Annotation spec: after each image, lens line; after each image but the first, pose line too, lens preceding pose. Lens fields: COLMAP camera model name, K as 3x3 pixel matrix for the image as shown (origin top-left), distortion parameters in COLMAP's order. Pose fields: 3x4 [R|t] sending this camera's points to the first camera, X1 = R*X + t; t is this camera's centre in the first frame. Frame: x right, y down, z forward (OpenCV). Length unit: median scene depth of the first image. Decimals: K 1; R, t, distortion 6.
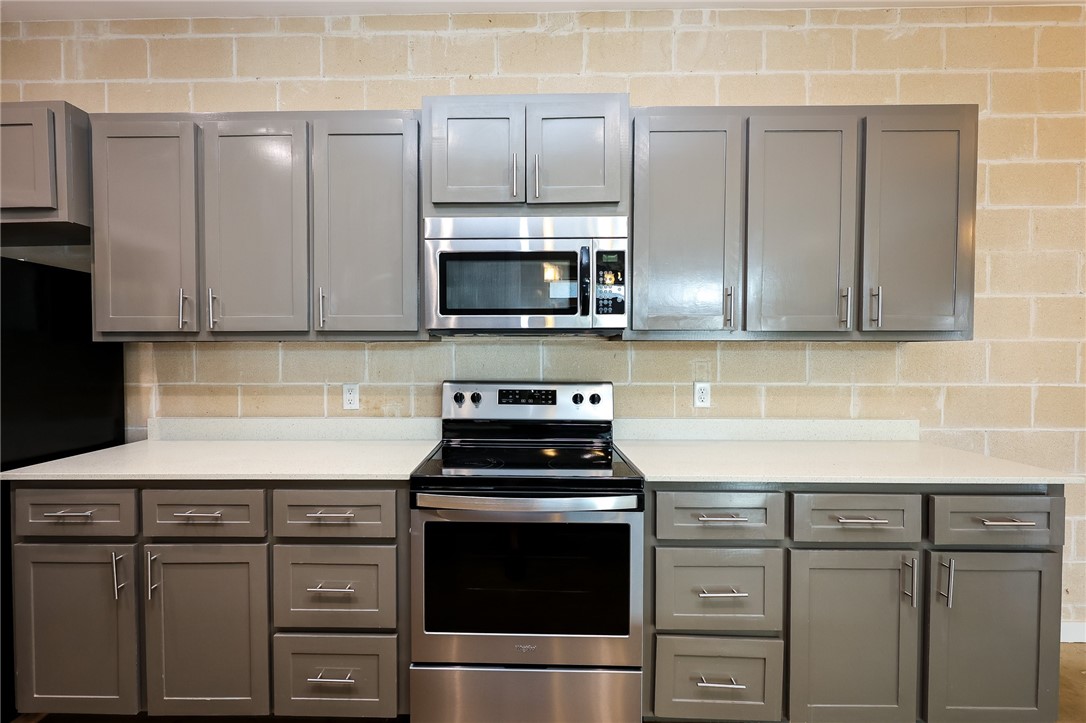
lens RADIAL K [[471.0, 0, 539.3], [0, 471.0, 358.7], [0, 0, 1]] dist [-0.001270, -0.000281]
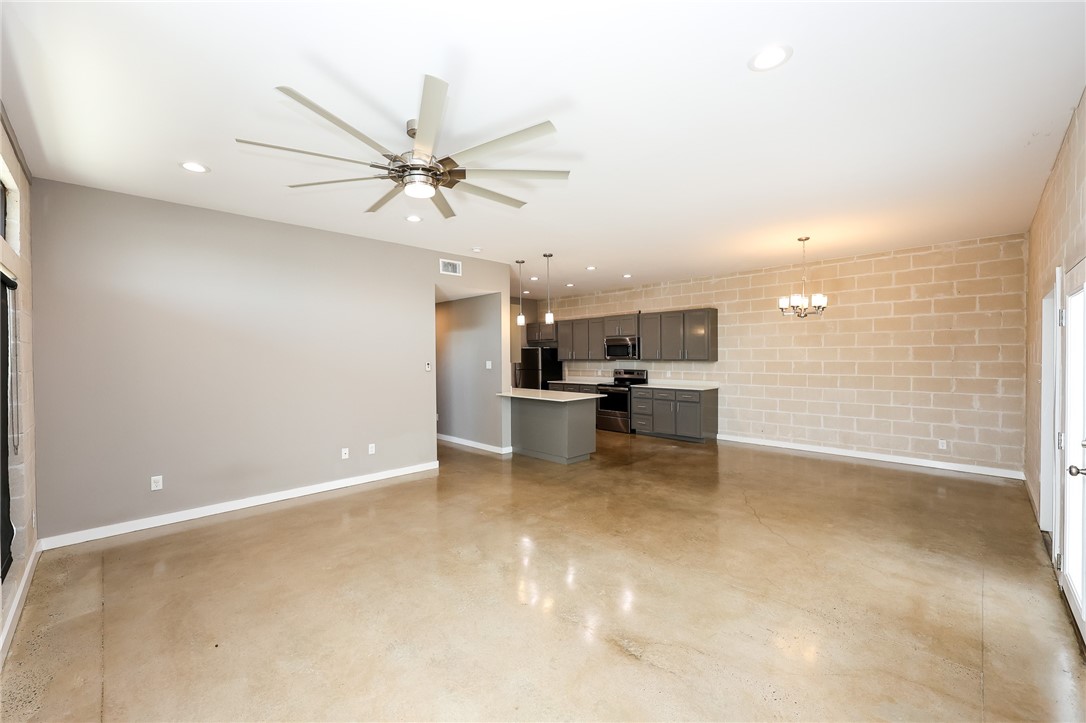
lens RADIAL K [[435.9, 0, 538.9], [0, 435.9, 361.0], [0, 0, 1]] dist [0.002296, 0.000157]
pose [[0.717121, 0.003165, -0.696942, 2.214093], [-0.008545, 0.999954, -0.004252, -0.009856], [0.696897, 0.009005, 0.717115, -2.549820]]
